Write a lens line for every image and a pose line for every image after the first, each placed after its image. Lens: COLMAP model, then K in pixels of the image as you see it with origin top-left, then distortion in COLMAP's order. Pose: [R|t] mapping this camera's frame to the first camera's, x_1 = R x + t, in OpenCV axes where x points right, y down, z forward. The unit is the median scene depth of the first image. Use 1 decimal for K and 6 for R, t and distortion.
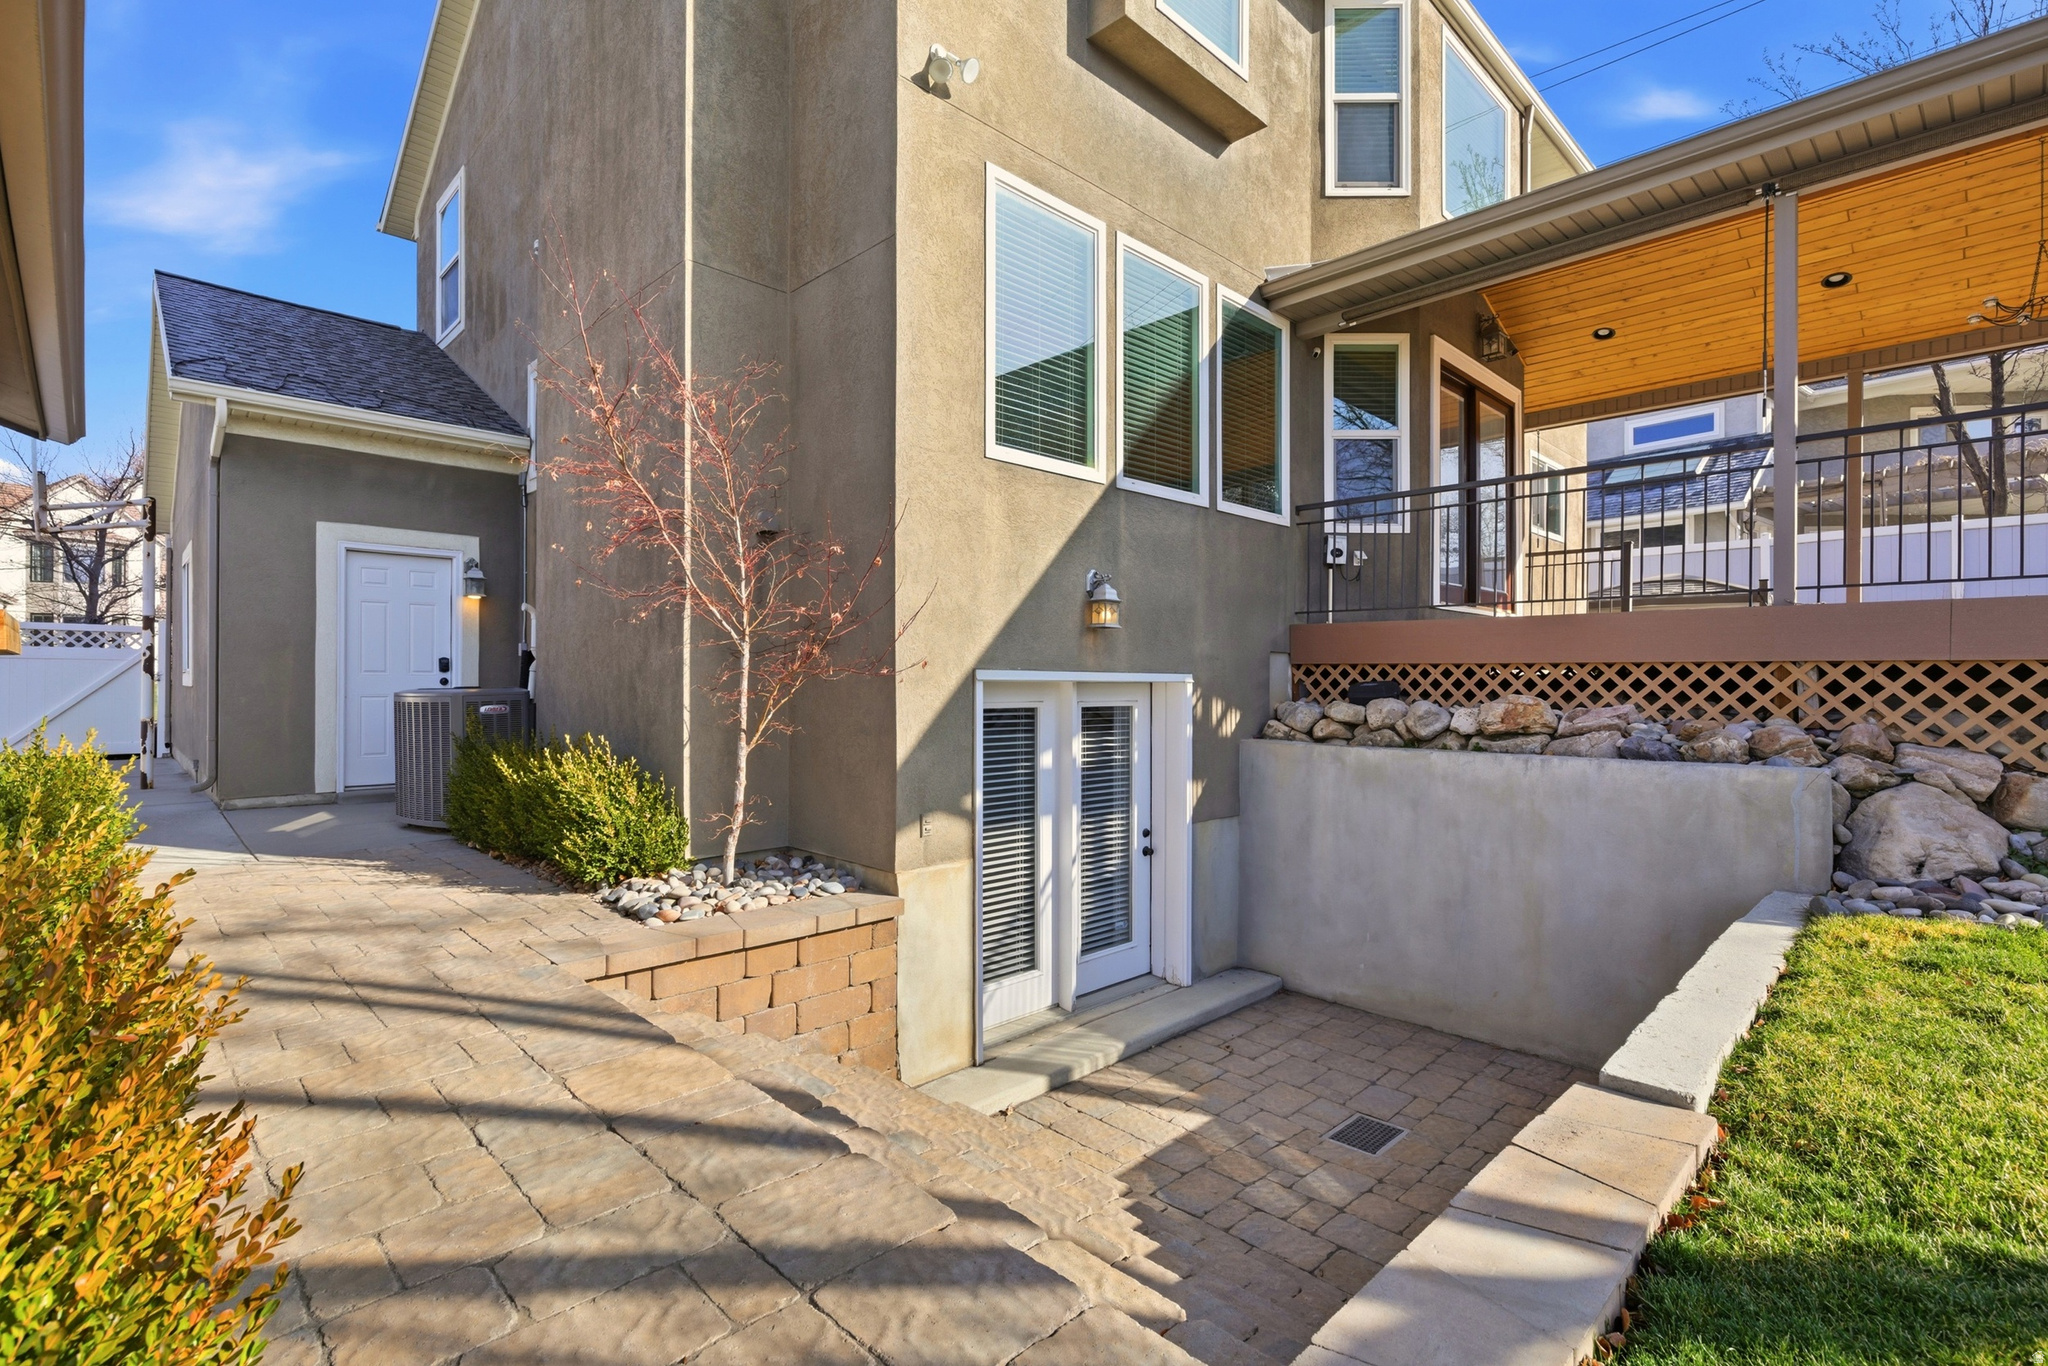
lens RADIAL K [[943.0, 0, 1015.5], [0, 943.0, 682.0], [0, 0, 1]] dist [-0.001486, 0.000545]
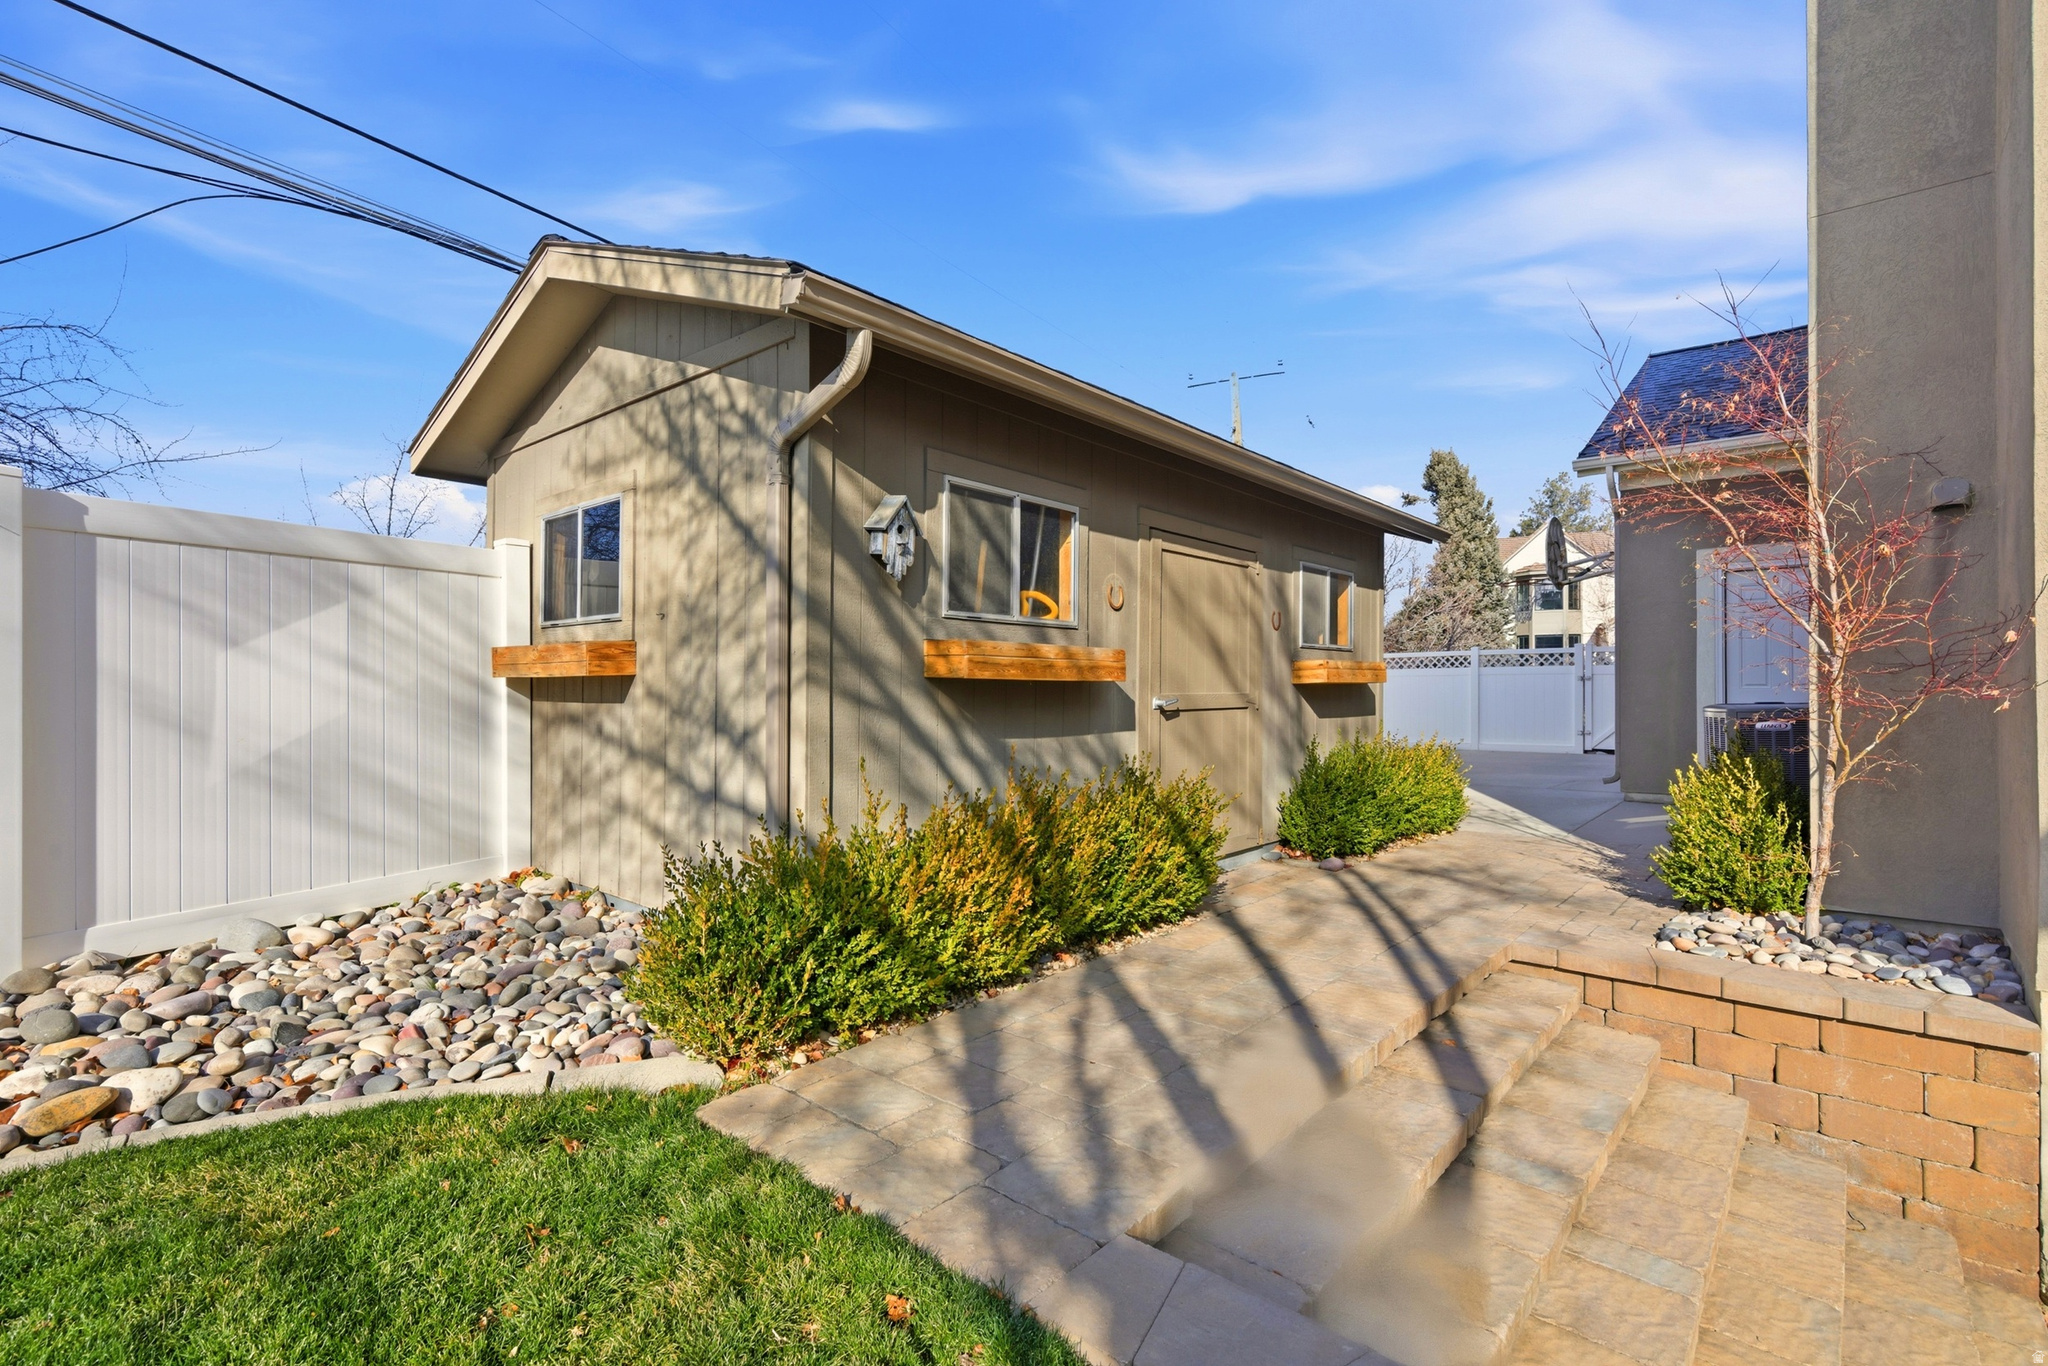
lens RADIAL K [[943.0, 0, 1016.2], [0, 943.0, 684.9], [0, 0, 1]] dist [-0.001486, 0.000545]
pose [[0.086909, 0.000767, -0.996216, 0.680669], [-0.000155, 1.000000, 0.000756, -0.025025], [0.996216, 0.000089, 0.086909, 0.293420]]
